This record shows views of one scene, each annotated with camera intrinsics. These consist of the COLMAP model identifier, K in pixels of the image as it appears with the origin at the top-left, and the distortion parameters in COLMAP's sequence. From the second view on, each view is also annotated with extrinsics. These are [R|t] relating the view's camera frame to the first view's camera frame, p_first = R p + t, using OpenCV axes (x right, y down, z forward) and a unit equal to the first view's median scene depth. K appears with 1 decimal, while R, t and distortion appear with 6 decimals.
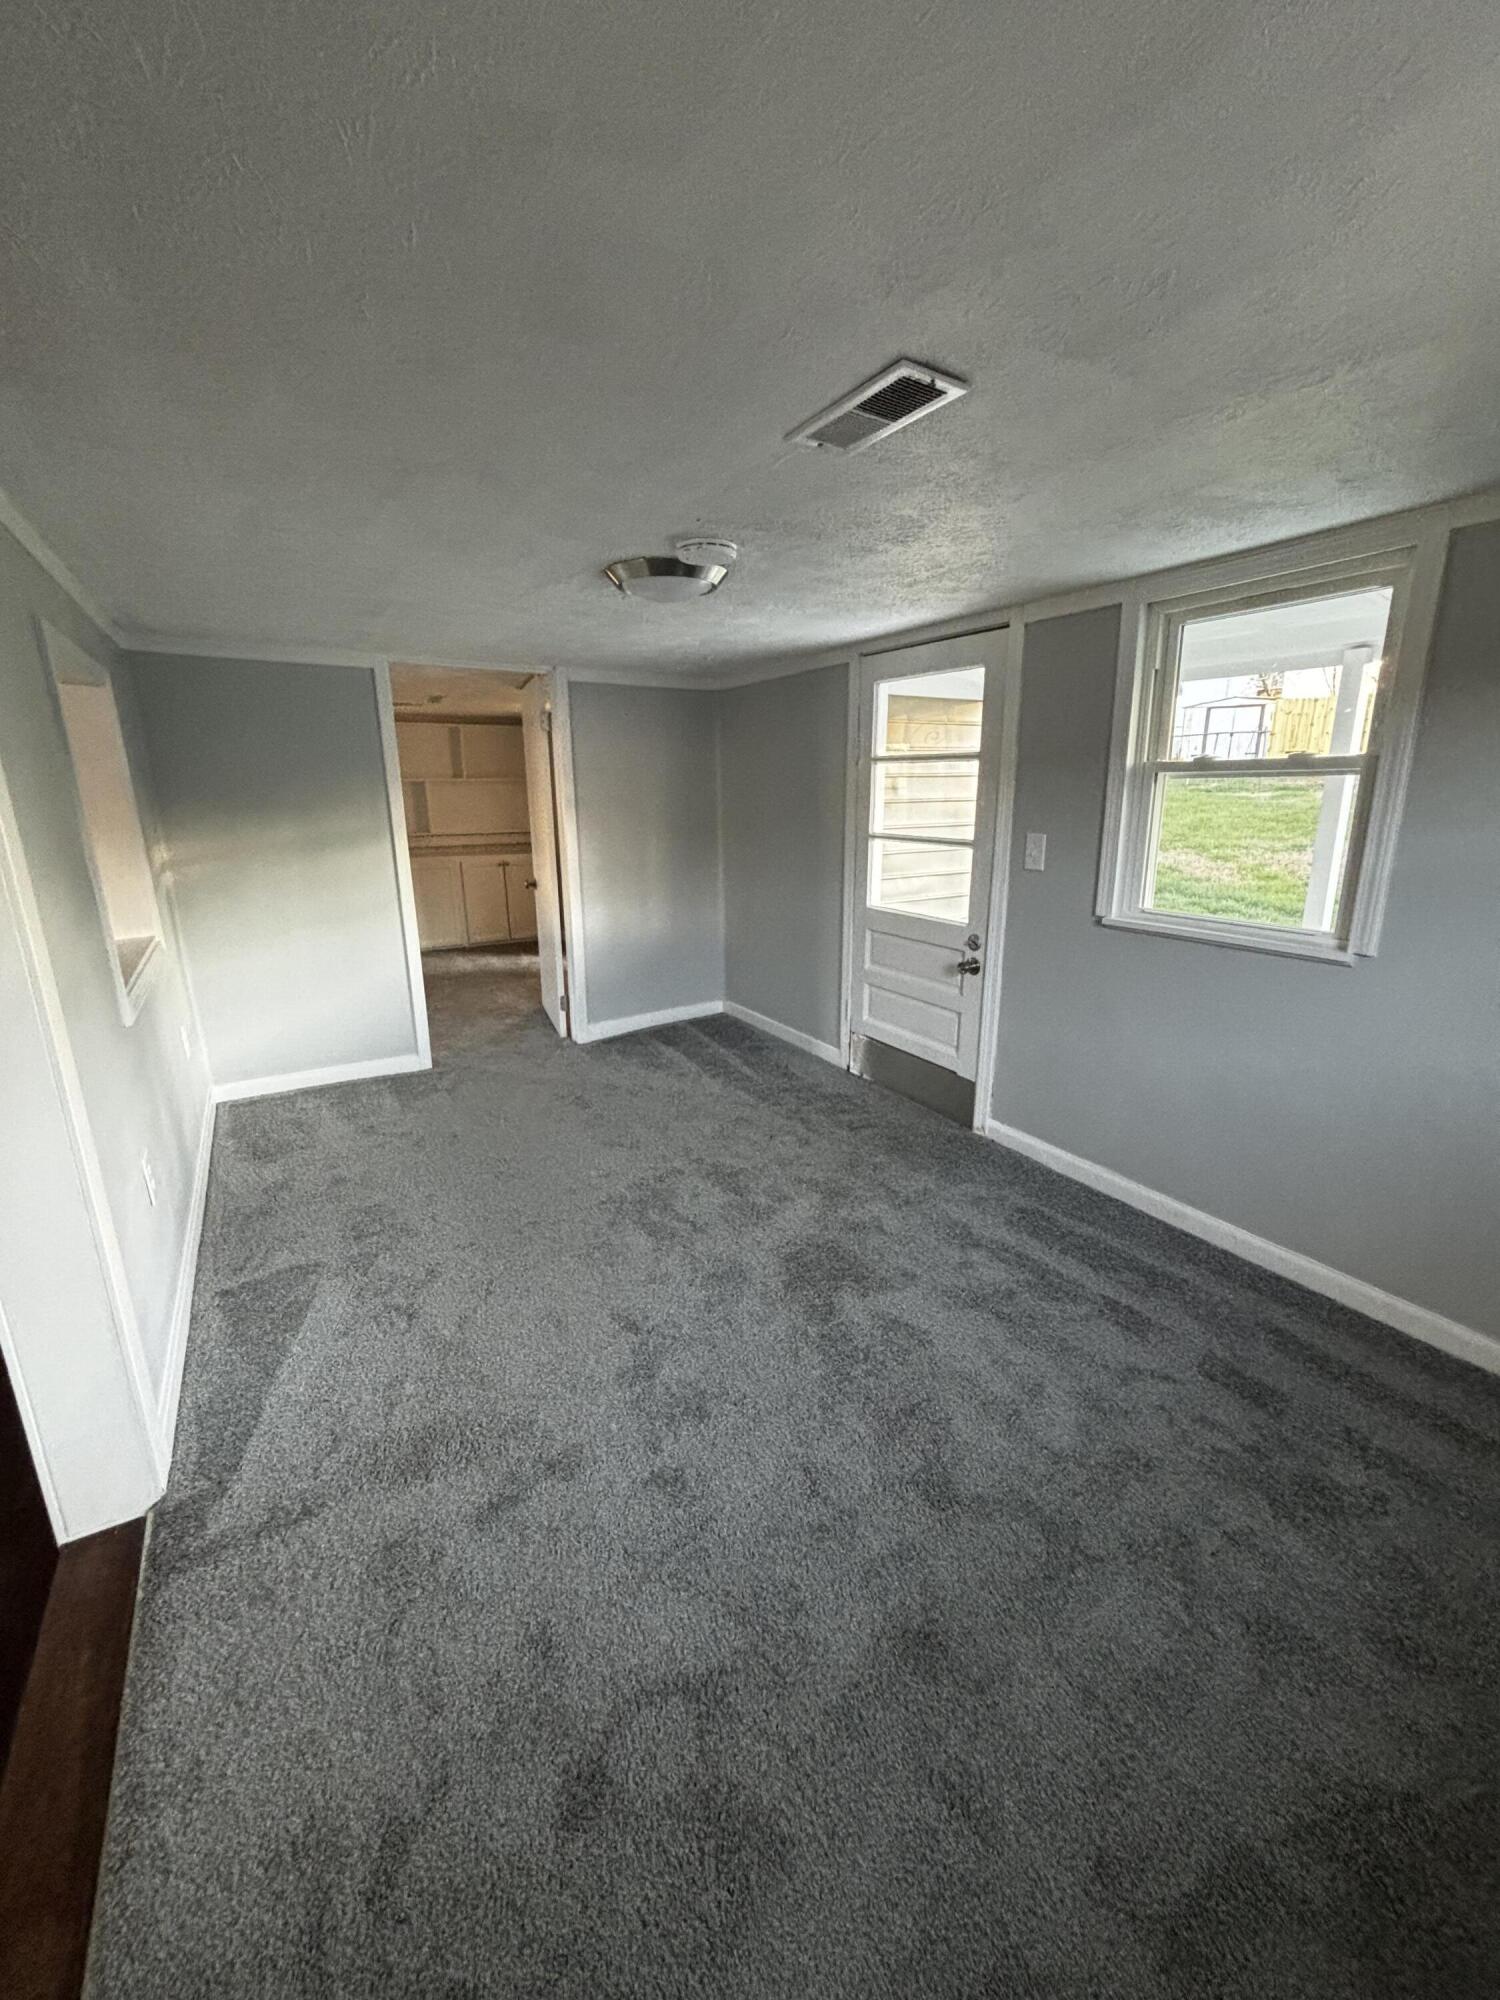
lens RADIAL K [[805.9, 0, 750.0], [0, 805.9, 1000.0], [0, 0, 1]] dist [0.003853, 0.000404]
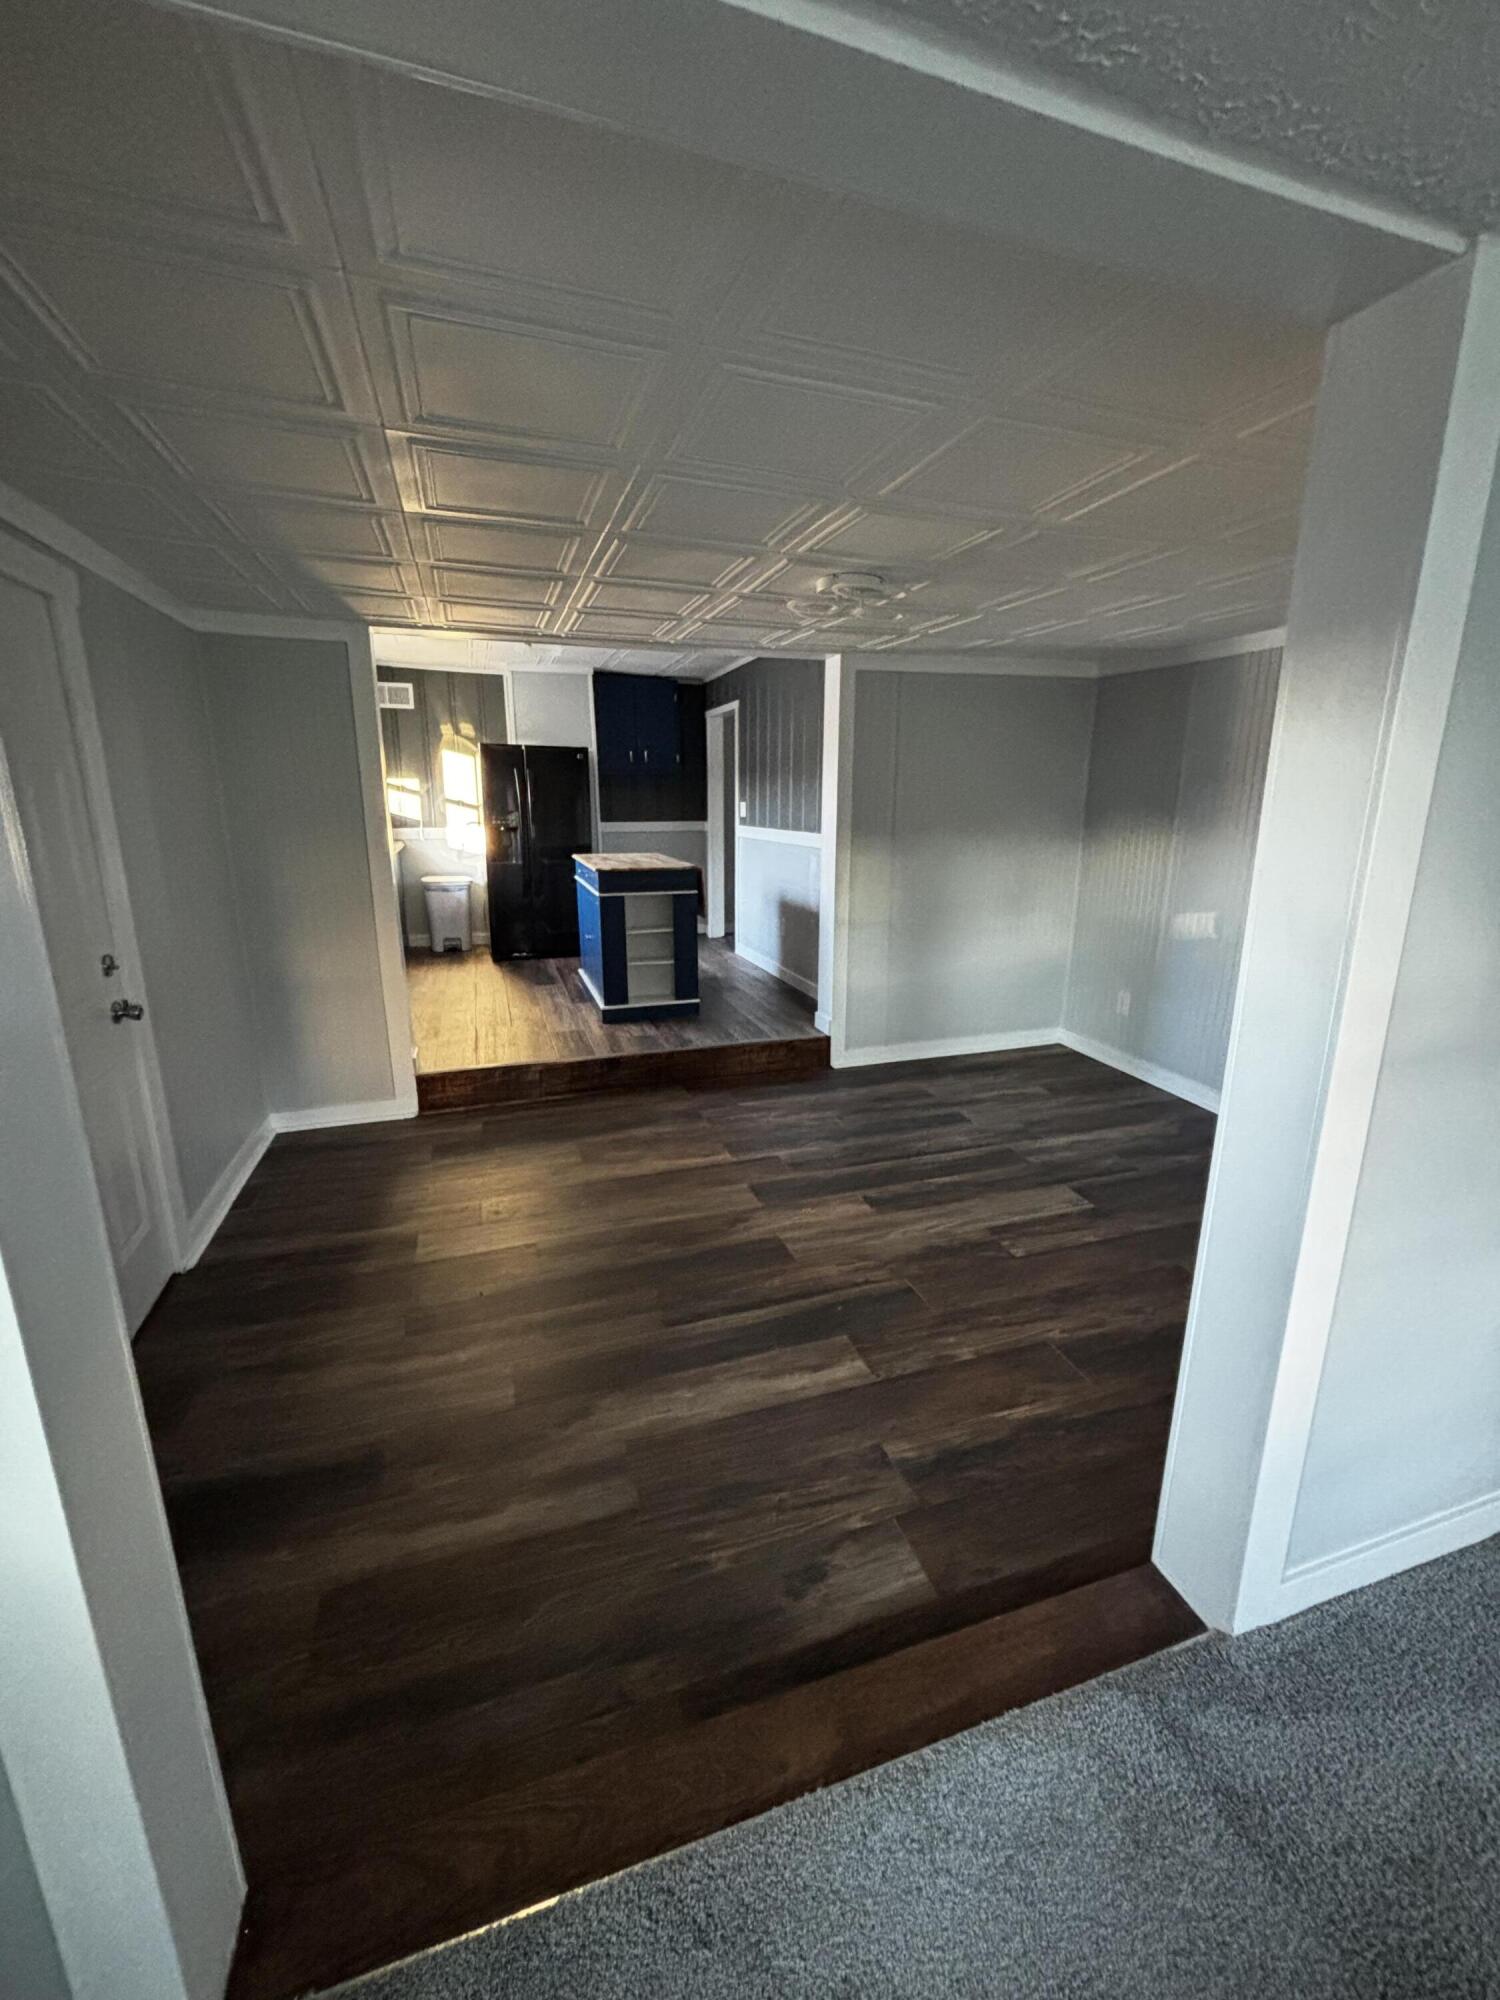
lens RADIAL K [[805.9, 0, 750.0], [0, 805.9, 1000.0], [0, 0, 1]] dist [0.003853, 0.000404]
pose [[-0.217736, 0.242783, -0.945329, 0.009649], [-0.237315, 0.926330, 0.292564, -0.132596], [0.946717, 0.288043, -0.144080, 0.542306]]
